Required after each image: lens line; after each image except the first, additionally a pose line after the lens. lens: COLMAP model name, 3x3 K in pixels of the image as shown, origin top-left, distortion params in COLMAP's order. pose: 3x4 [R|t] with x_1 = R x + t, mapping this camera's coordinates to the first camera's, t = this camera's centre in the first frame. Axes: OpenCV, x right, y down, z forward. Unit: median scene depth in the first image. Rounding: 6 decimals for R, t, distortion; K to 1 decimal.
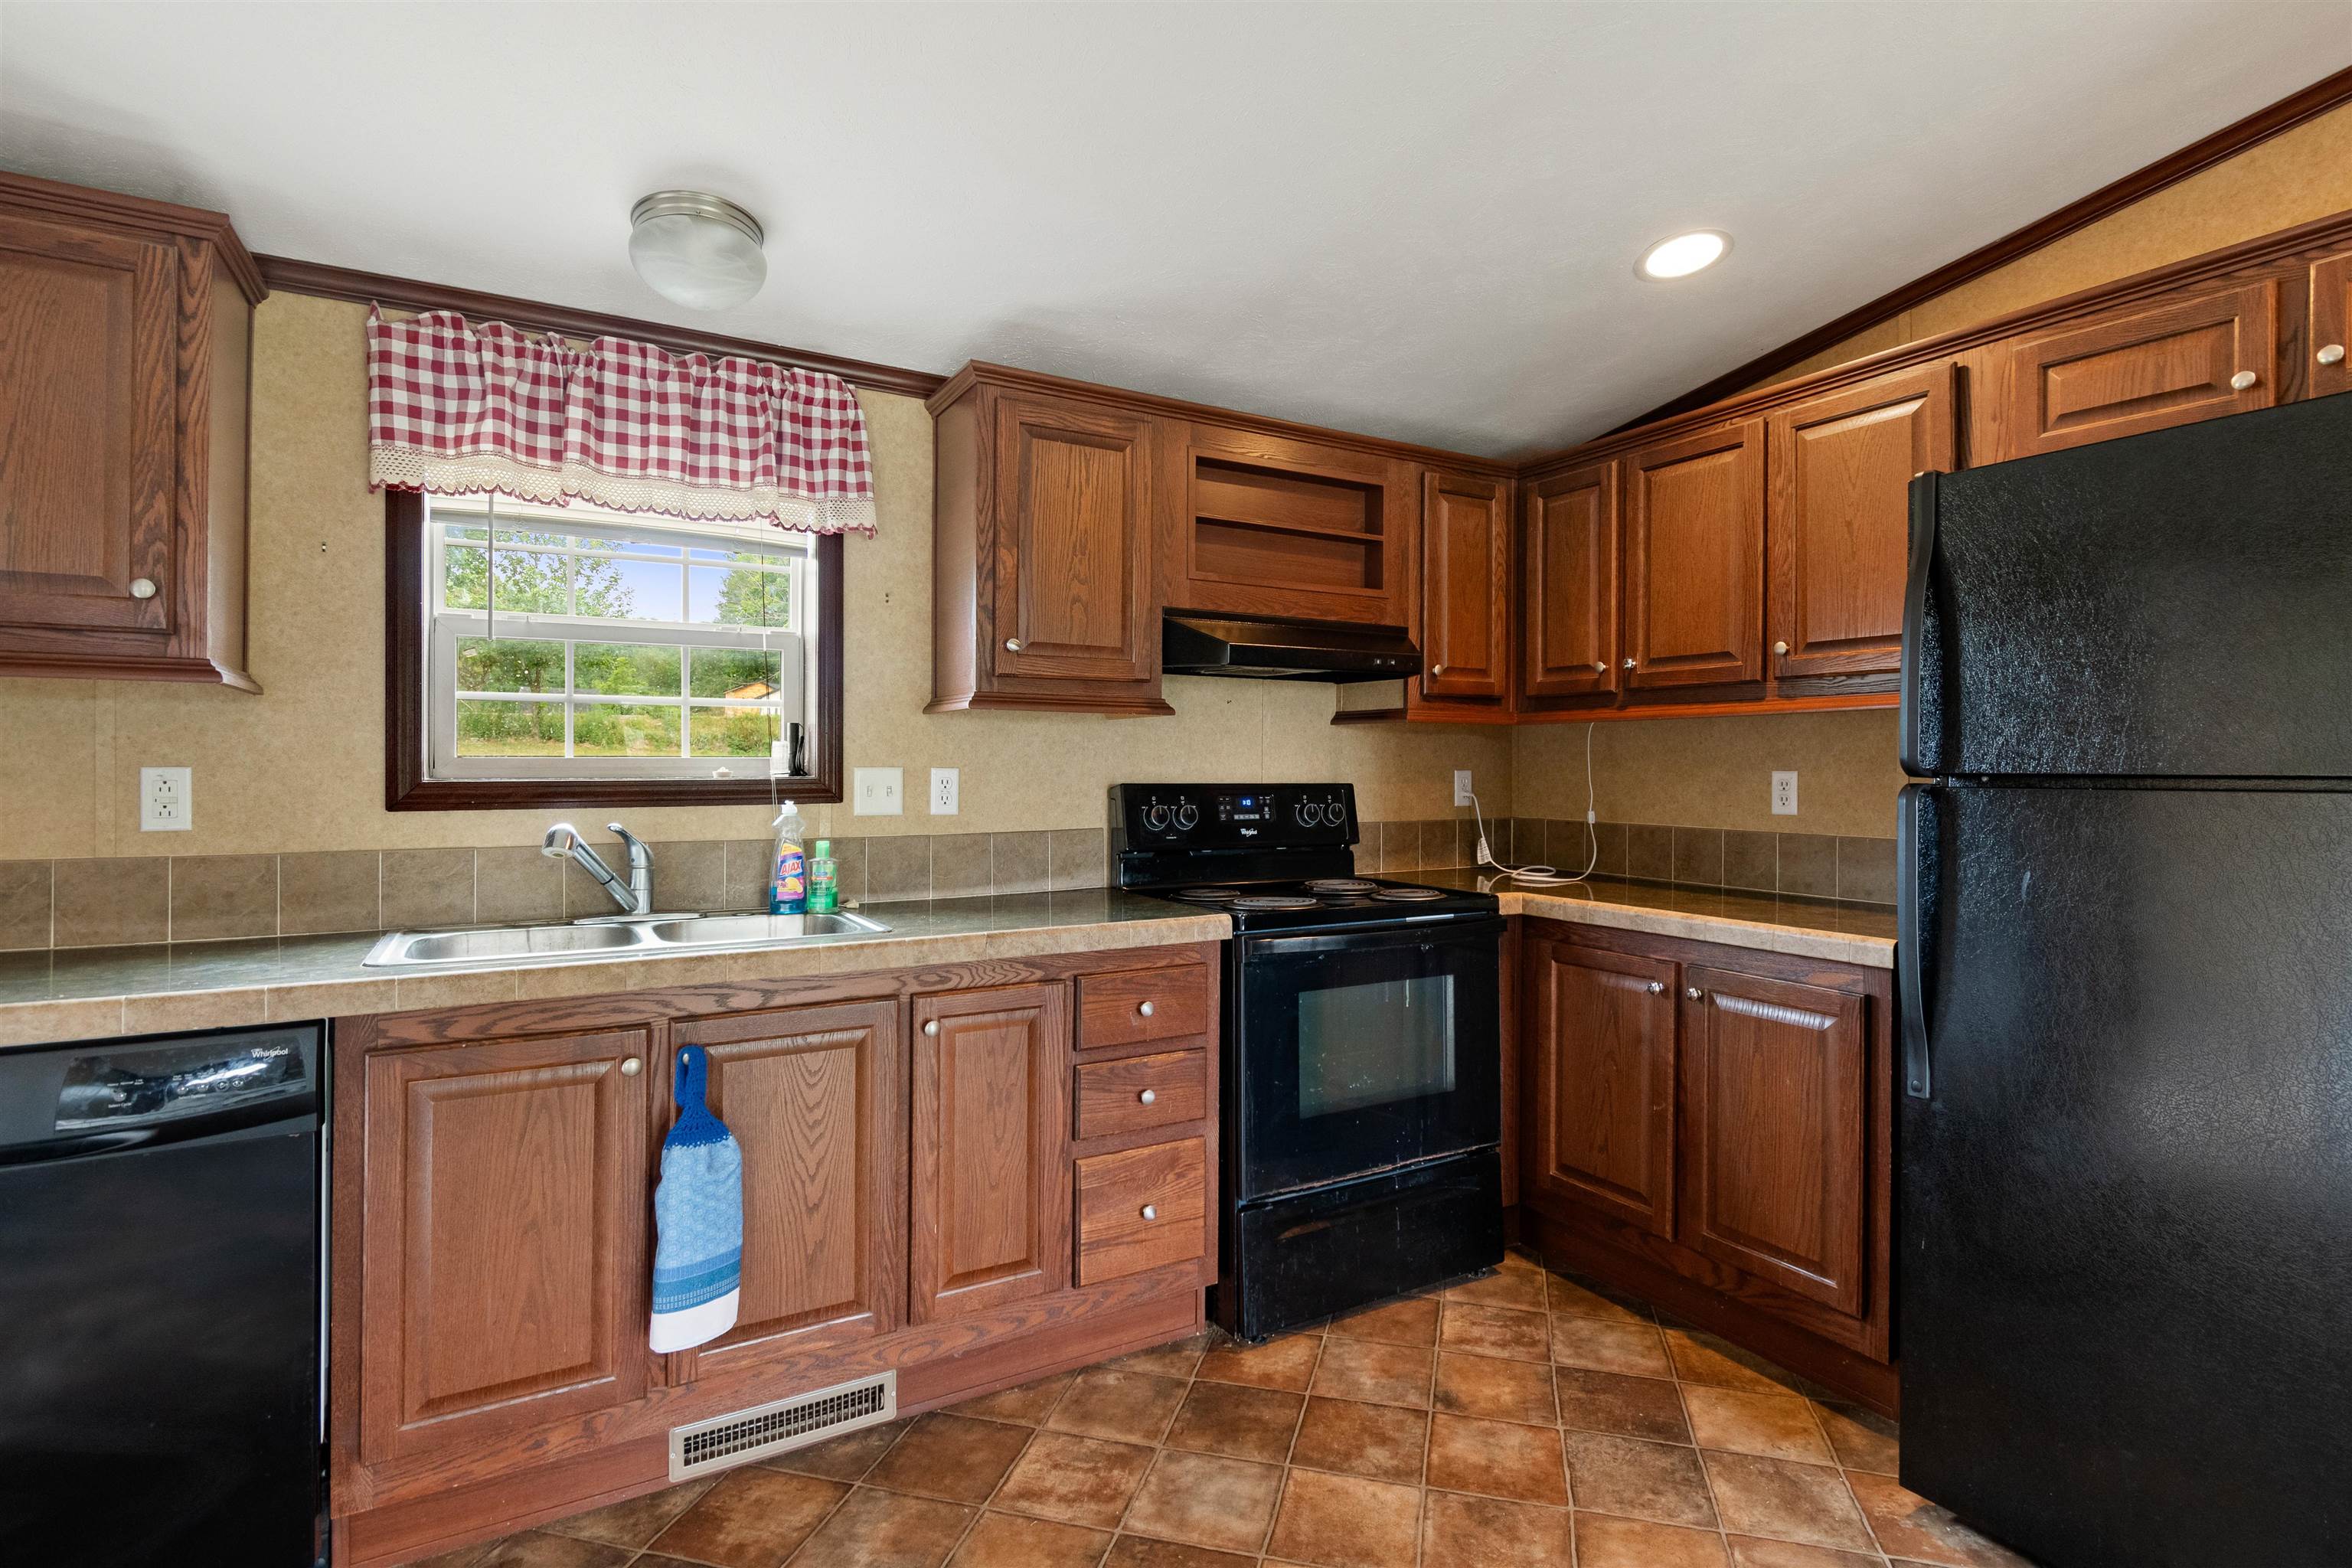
lens RADIAL K [[1147.0, 0, 1202.1], [0, 1147.0, 759.9], [0, 0, 1]] dist [-0.000198, -0.000485]
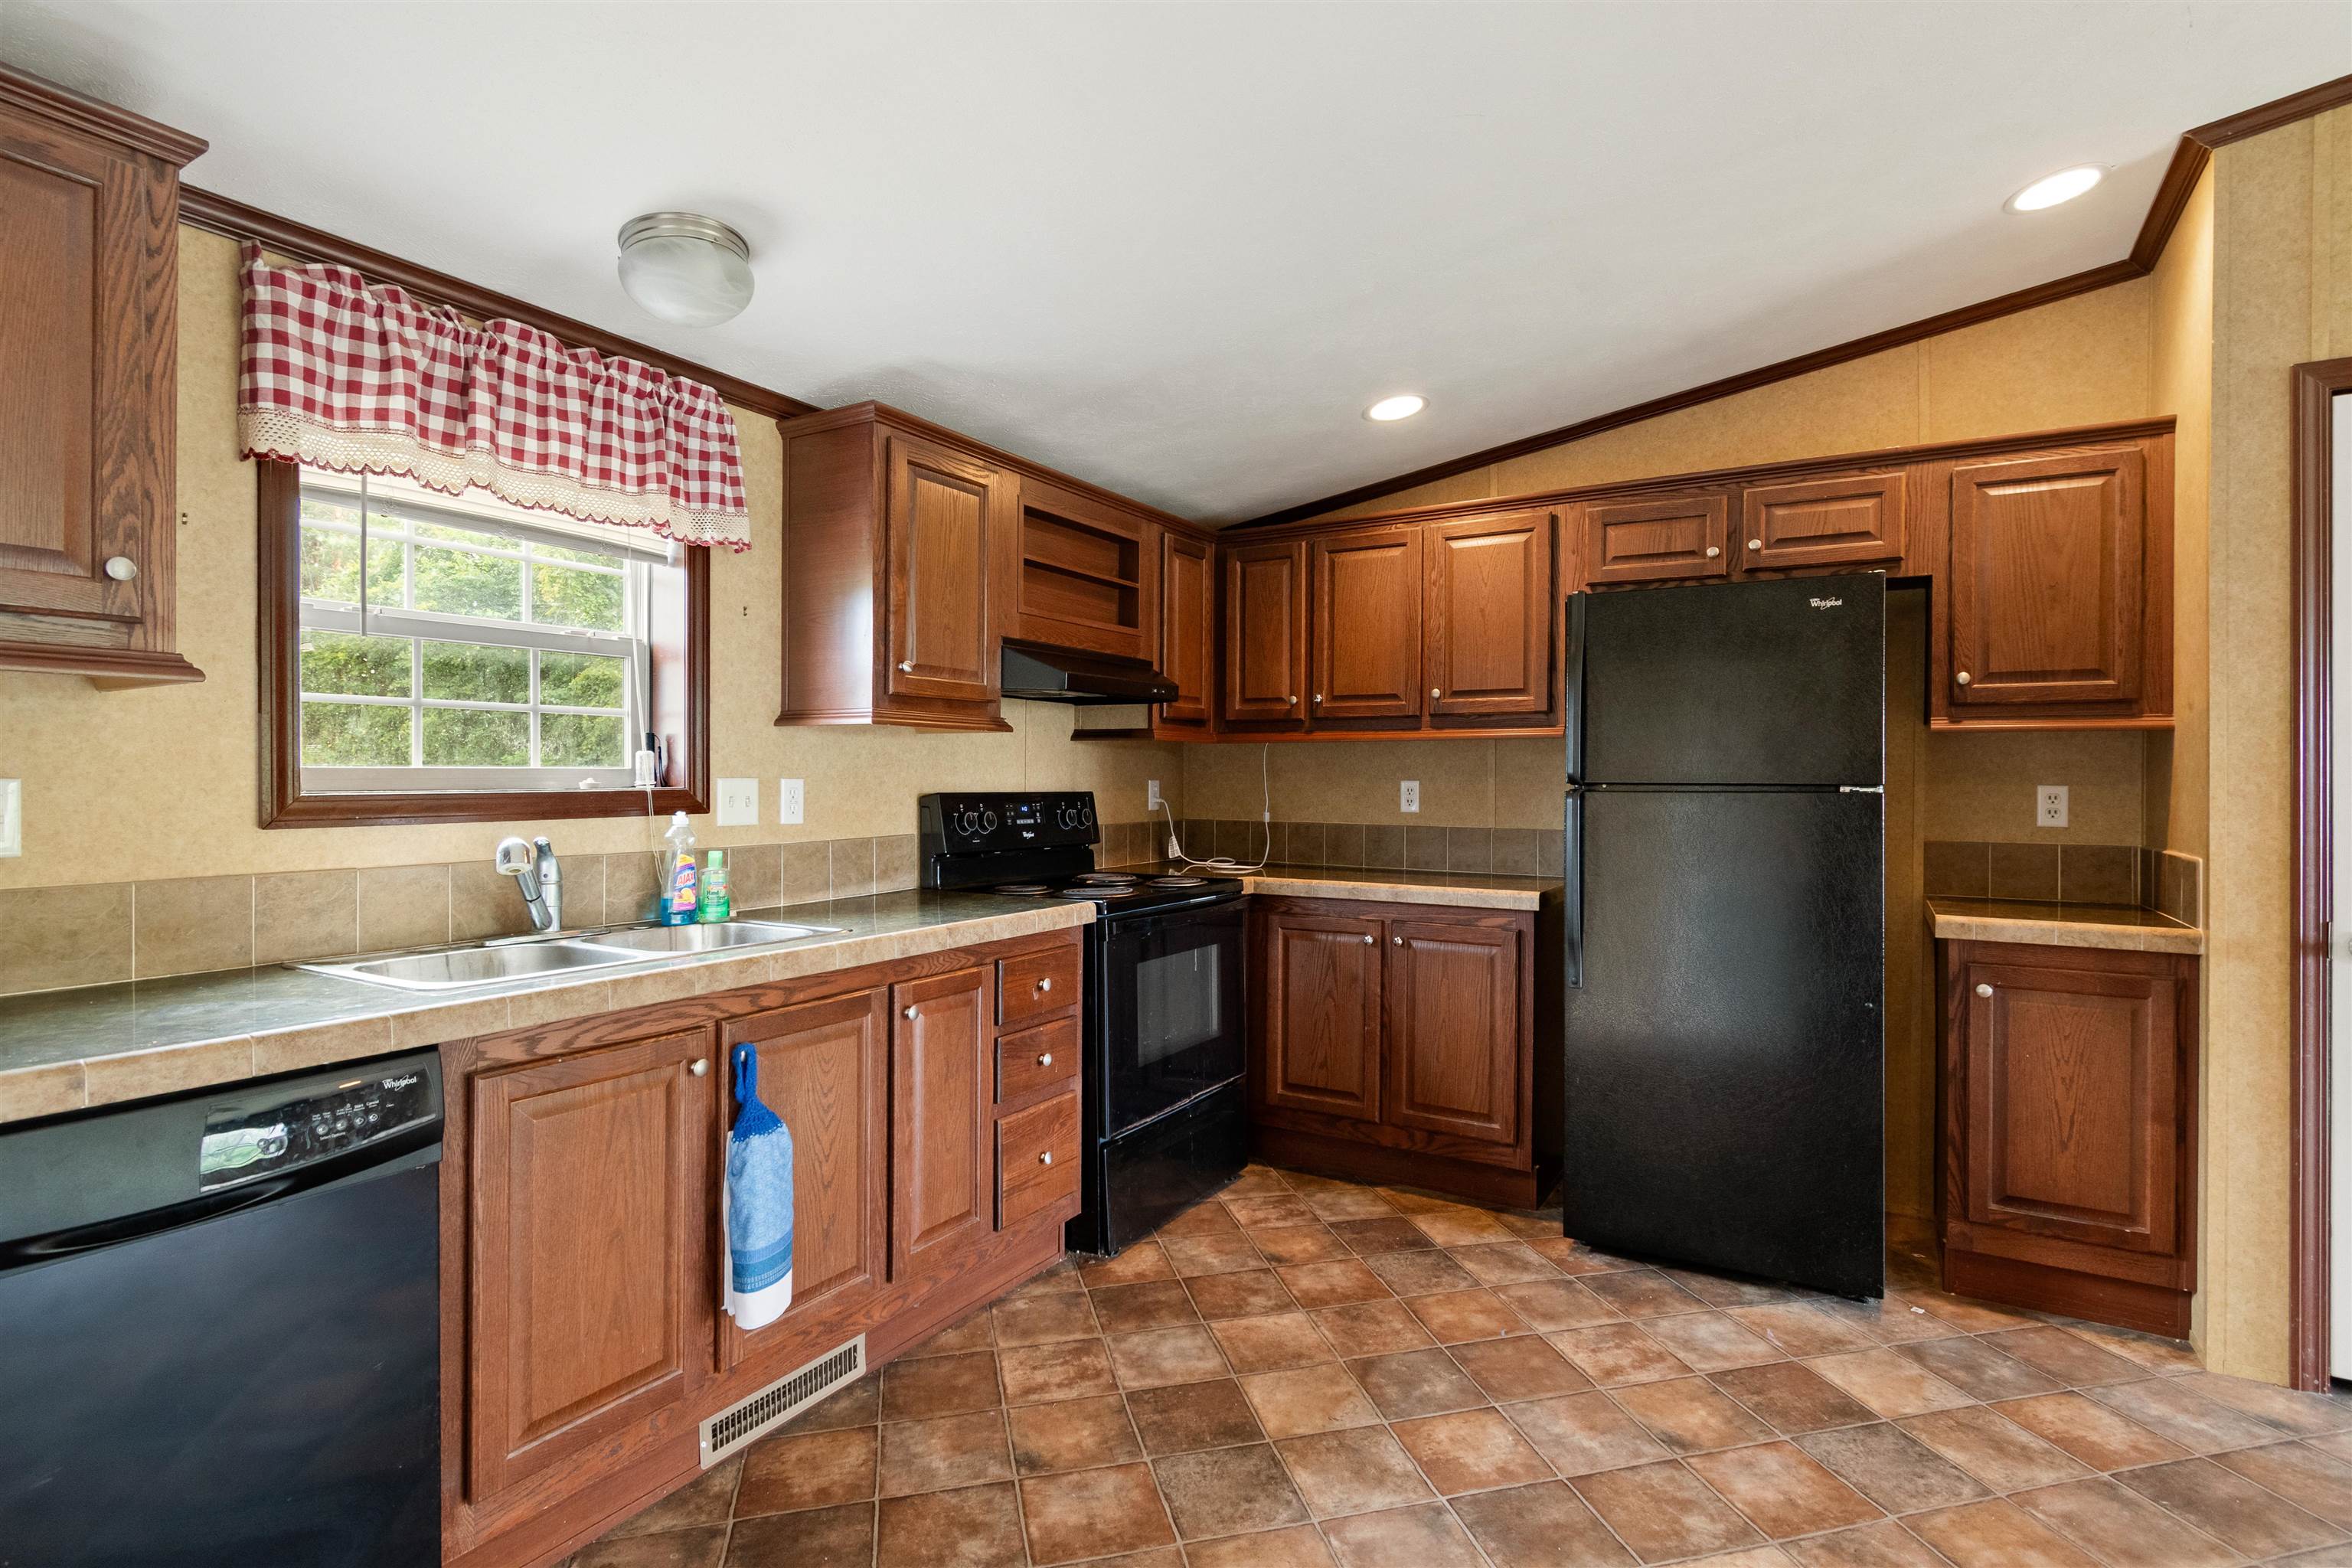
lens RADIAL K [[1147.0, 0, 1205.2], [0, 1147.0, 777.8], [0, 0, 1]] dist [-0.000198, -0.000485]
pose [[0.871947, 0.000027, 0.489601, -0.494638], [-0.003975, 0.999967, 0.007023, -0.003120], [-0.489584, -0.008070, 0.871919, -0.102992]]
